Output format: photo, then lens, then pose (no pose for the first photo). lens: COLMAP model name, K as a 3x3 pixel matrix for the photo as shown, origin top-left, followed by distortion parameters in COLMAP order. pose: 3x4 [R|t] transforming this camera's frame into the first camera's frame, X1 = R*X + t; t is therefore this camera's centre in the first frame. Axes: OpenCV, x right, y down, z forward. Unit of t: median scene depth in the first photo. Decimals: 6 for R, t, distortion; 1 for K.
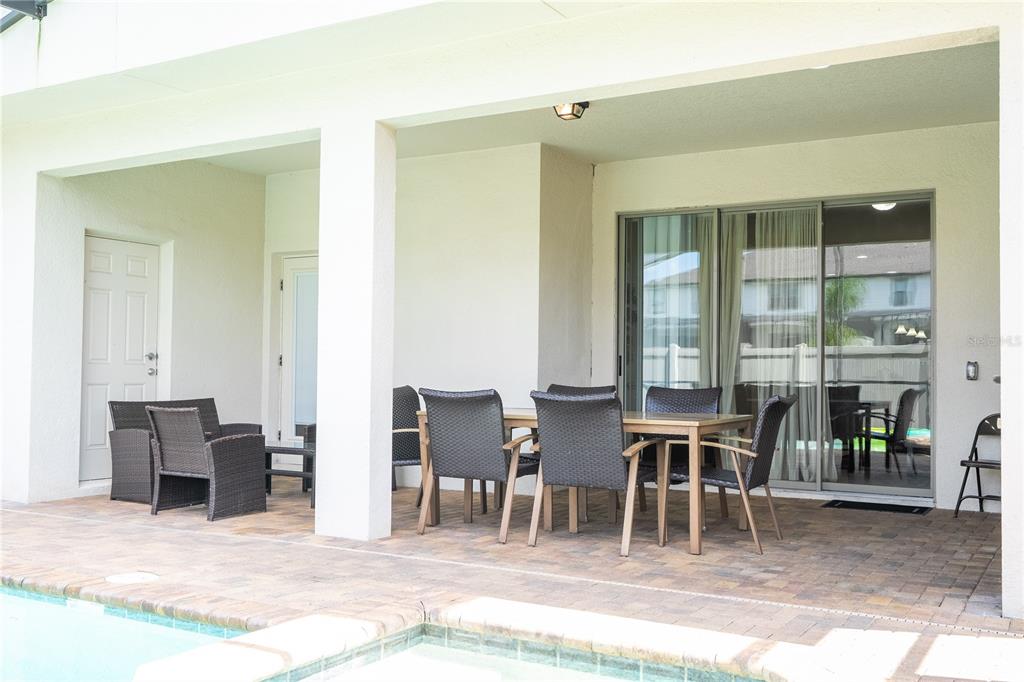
lens RADIAL K [[1007.8, 0, 512.0], [0, 1007.8, 341.0], [0, 0, 1]] dist [0.011916, -0.003453]
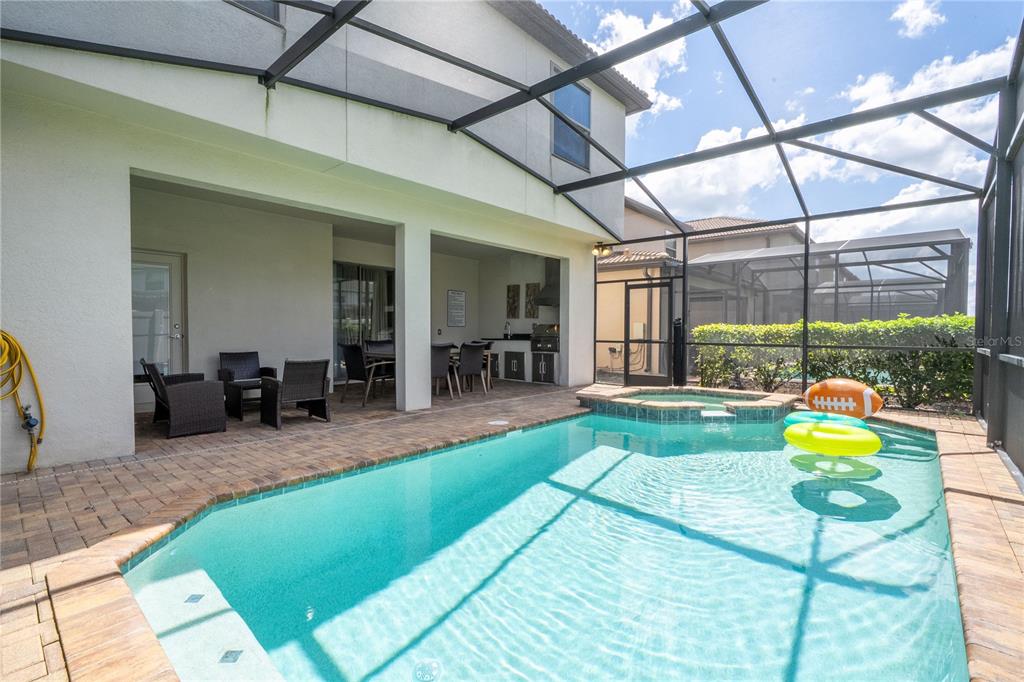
lens RADIAL K [[465.7, 0, 512.0], [0, 465.7, 341.0], [0, 0, 1]] dist [-0.001570, 0.000385]
pose [[0.190702, -0.026934, 0.981278, -1.030953], [-0.028494, 0.999050, 0.032959, -0.001356], [-0.981234, -0.034246, 0.189754, 0.532602]]
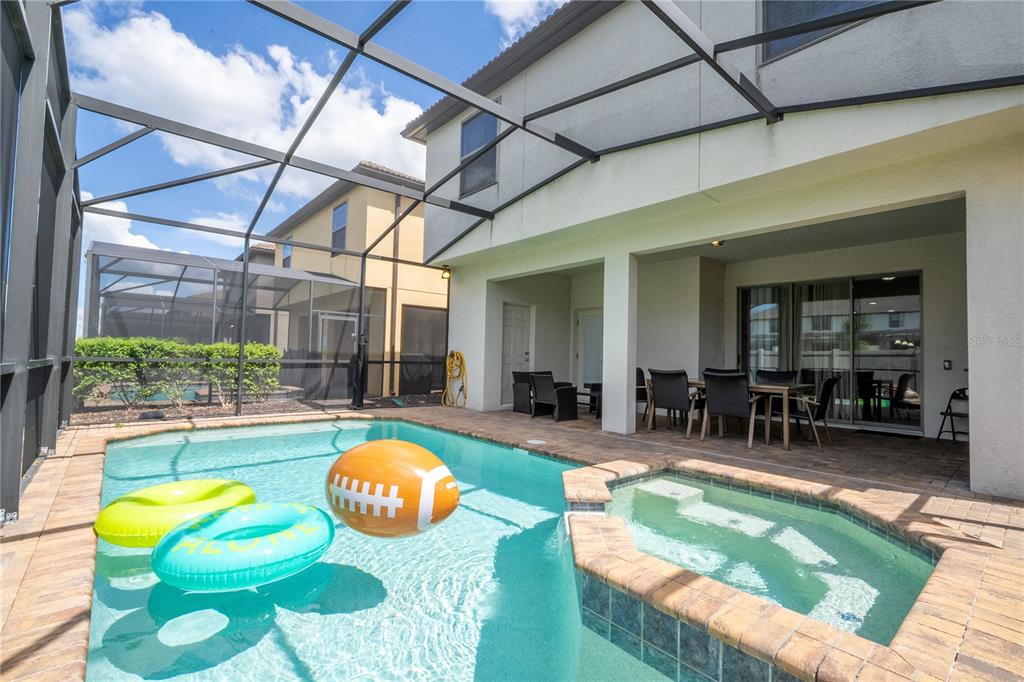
lens RADIAL K [[465.7, 0, 512.0], [0, 465.7, 341.0], [0, 0, 1]] dist [-0.001570, 0.000385]
pose [[0.949349, 0.000264, -0.314225, -0.047889], [-0.003464, 0.999948, -0.009626, -0.004117], [0.314206, 0.010226, 0.949300, -0.087668]]
